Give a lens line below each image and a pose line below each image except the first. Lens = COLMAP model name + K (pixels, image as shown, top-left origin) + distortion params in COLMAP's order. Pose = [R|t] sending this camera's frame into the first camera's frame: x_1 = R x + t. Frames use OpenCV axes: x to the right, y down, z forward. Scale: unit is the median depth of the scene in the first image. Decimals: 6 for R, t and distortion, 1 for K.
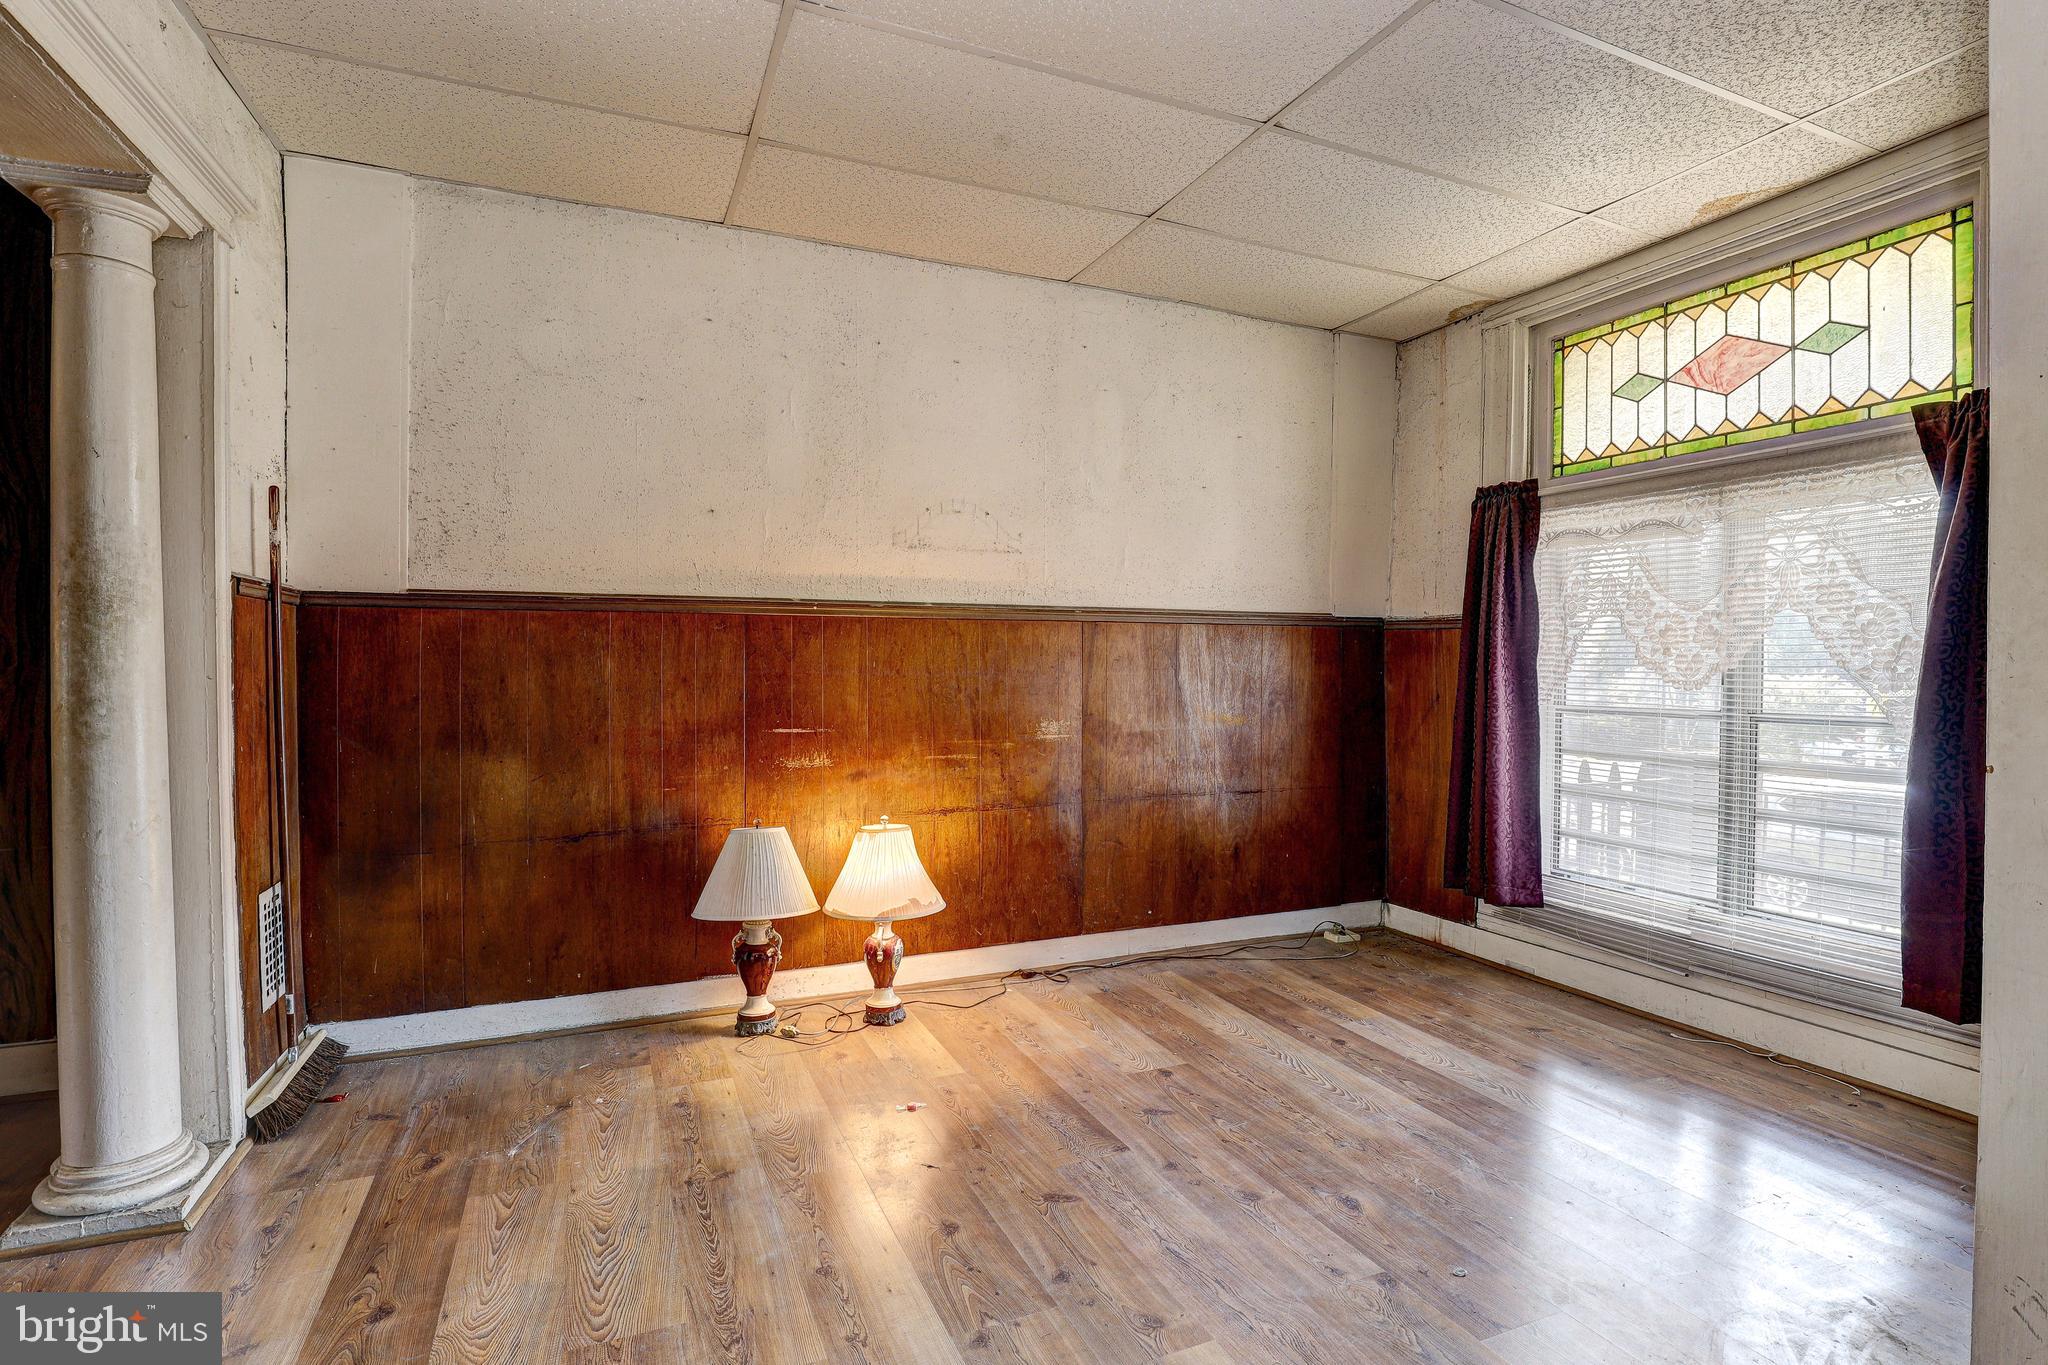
lens RADIAL K [[979.1, 0, 1024.7], [0, 979.1, 677.4], [0, 0, 1]] dist [-0.037205, 0.006802]
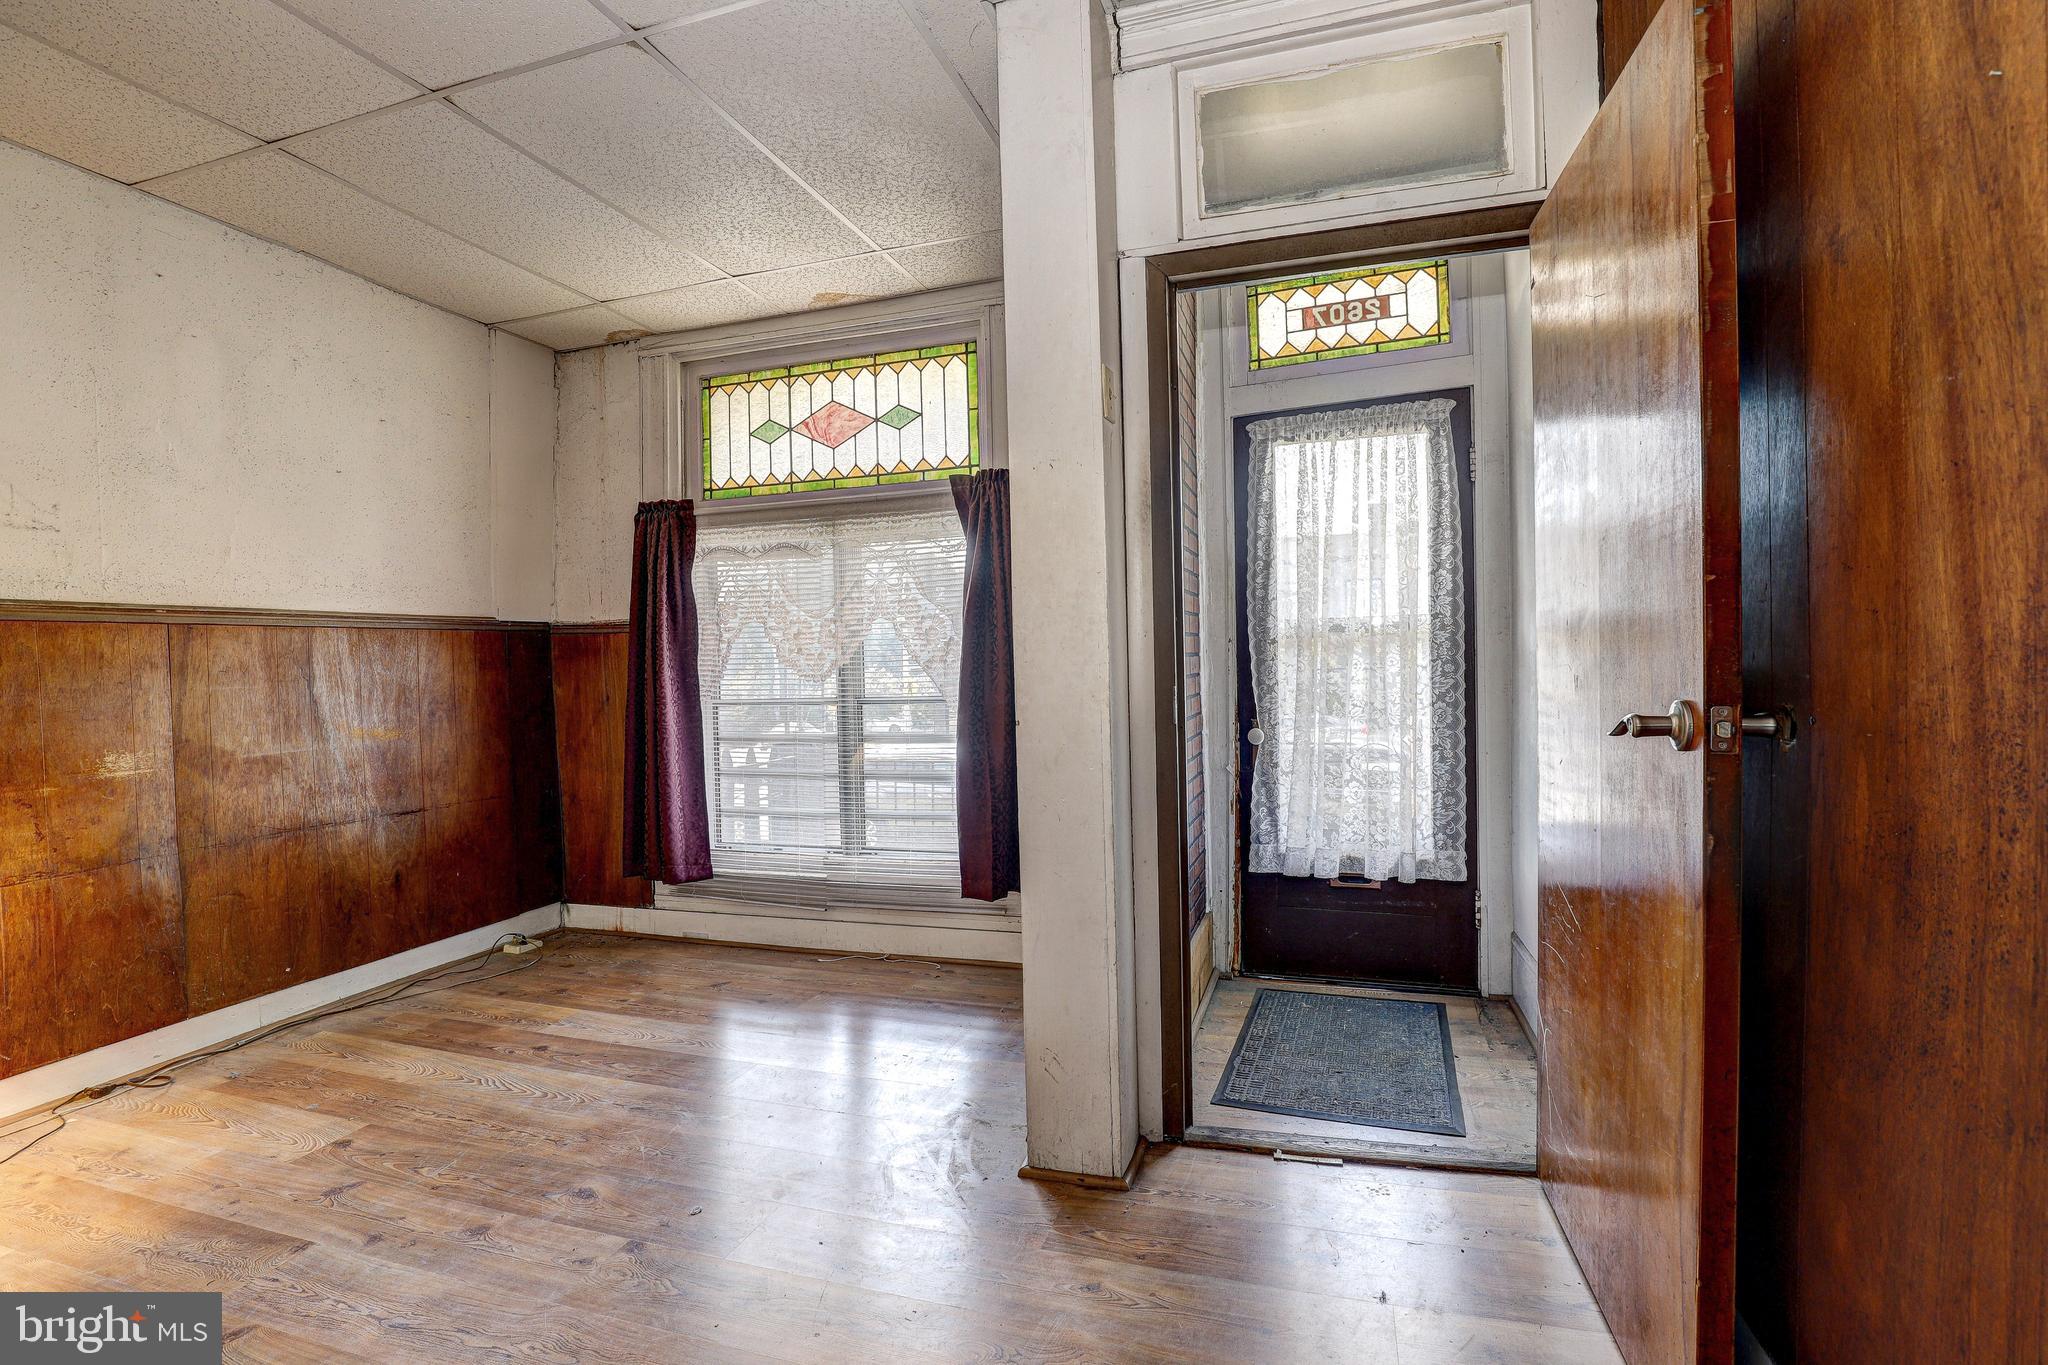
lens RADIAL K [[943.4, 0, 1013.7], [0, 943.4, 679.4], [0, 0, 1]] dist [-0.036943, 0.007669]
pose [[0.665531, -0.034701, 0.745563, -0.043196], [0.036393, 0.999239, 0.014022, 0.001962], [-0.745482, 0.017801, 0.666288, -0.001461]]
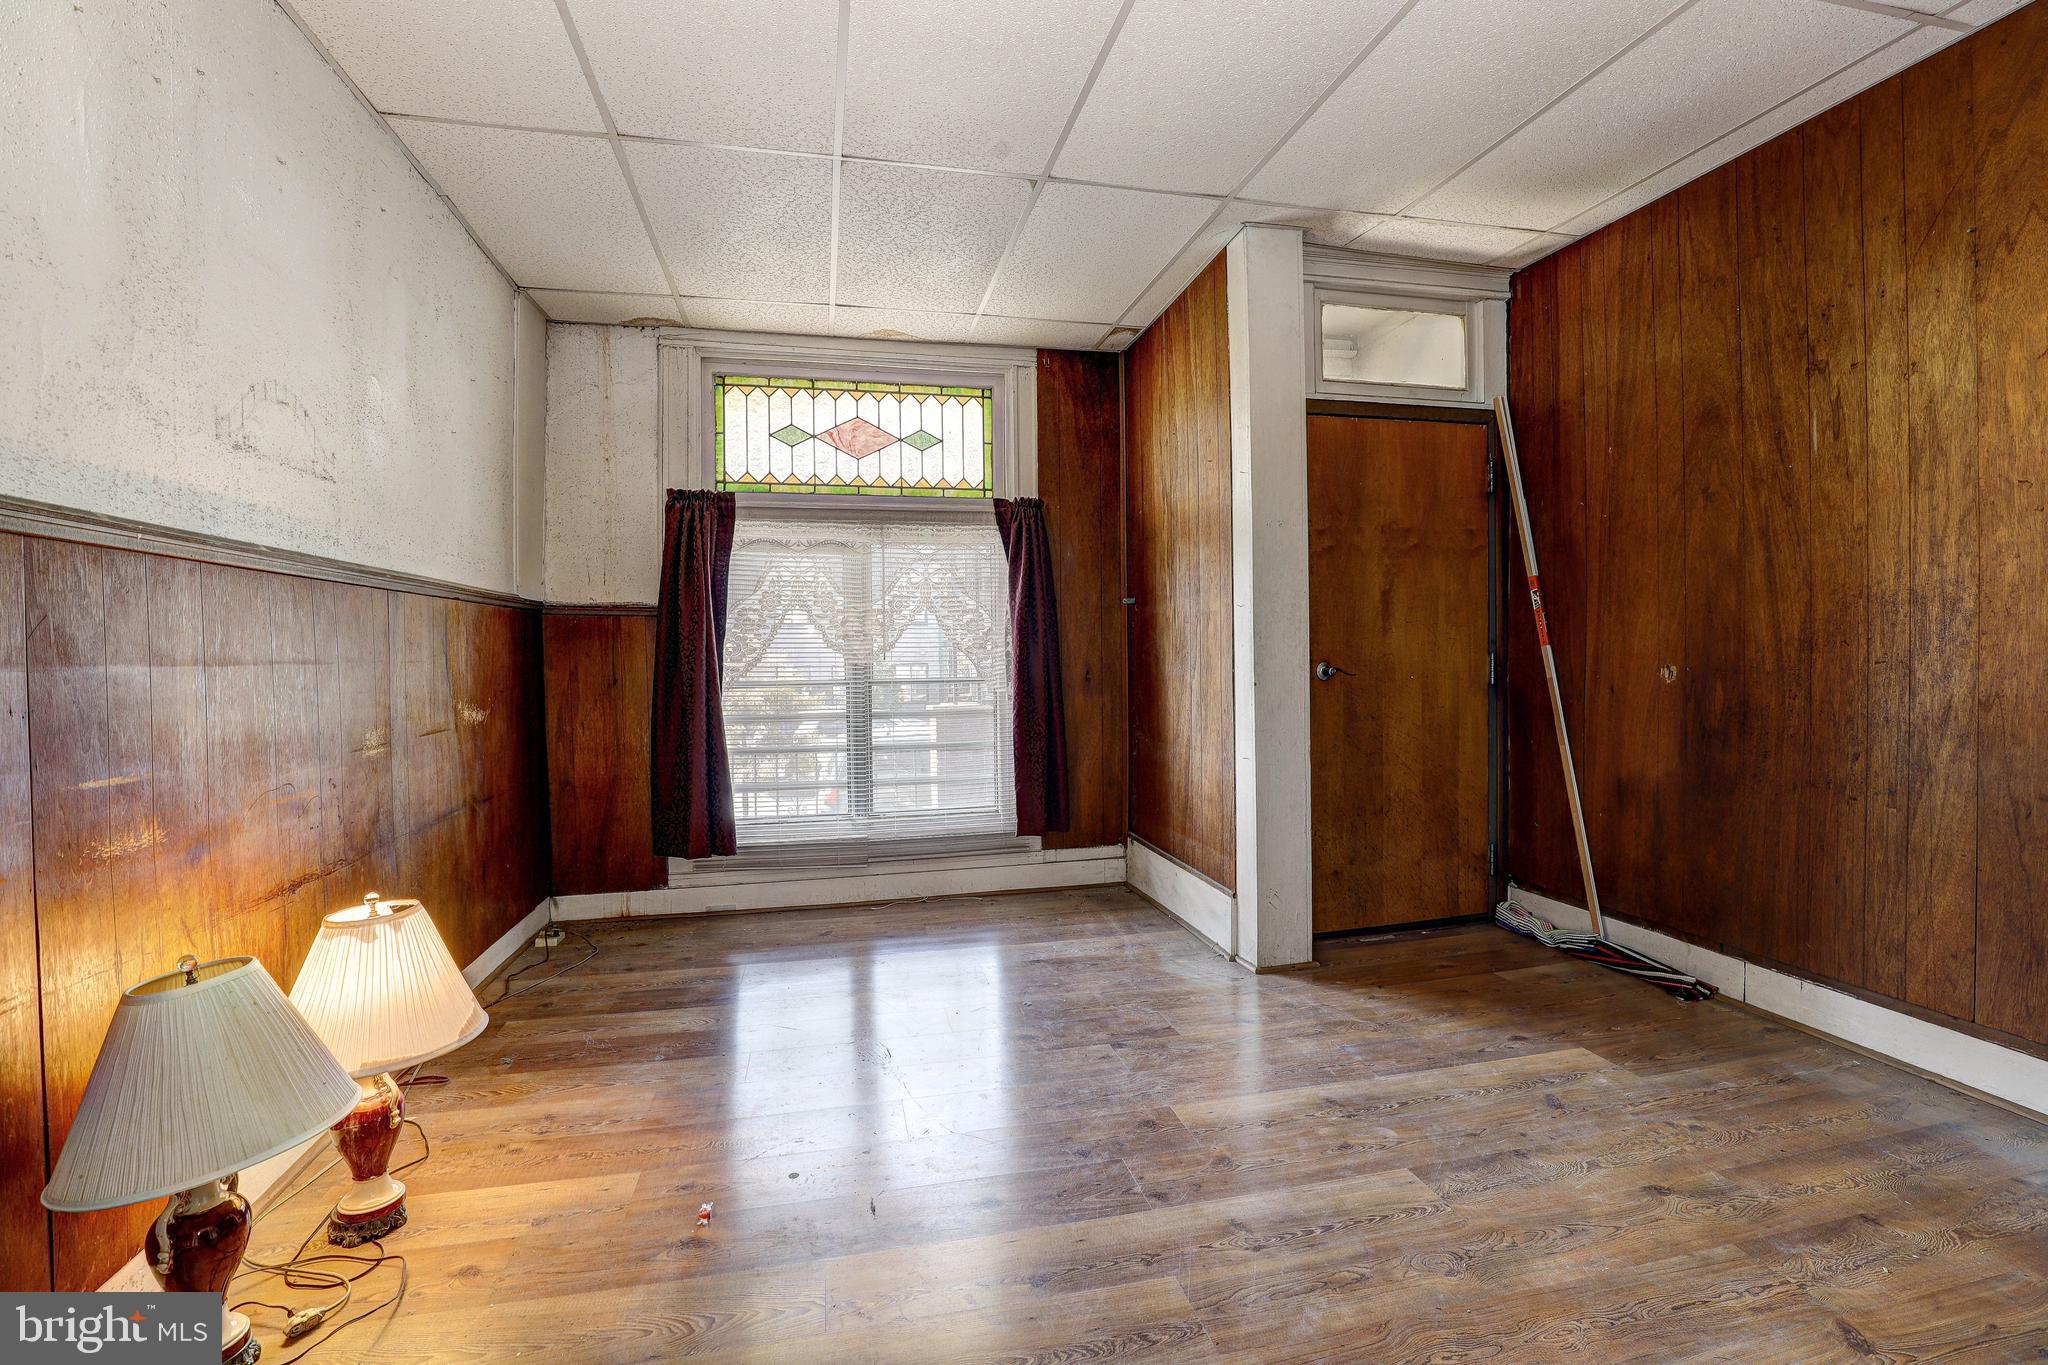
lens RADIAL K [[969.6, 0, 1035.1], [0, 969.6, 666.6], [0, 0, 1]] dist [-0.035903, 0.001527]
pose [[0.183309, -0.019446, 0.982863, -0.583457], [0.024549, 0.999583, 0.015198, 0.000588], [-0.982749, 0.021343, 0.183710, 0.430138]]
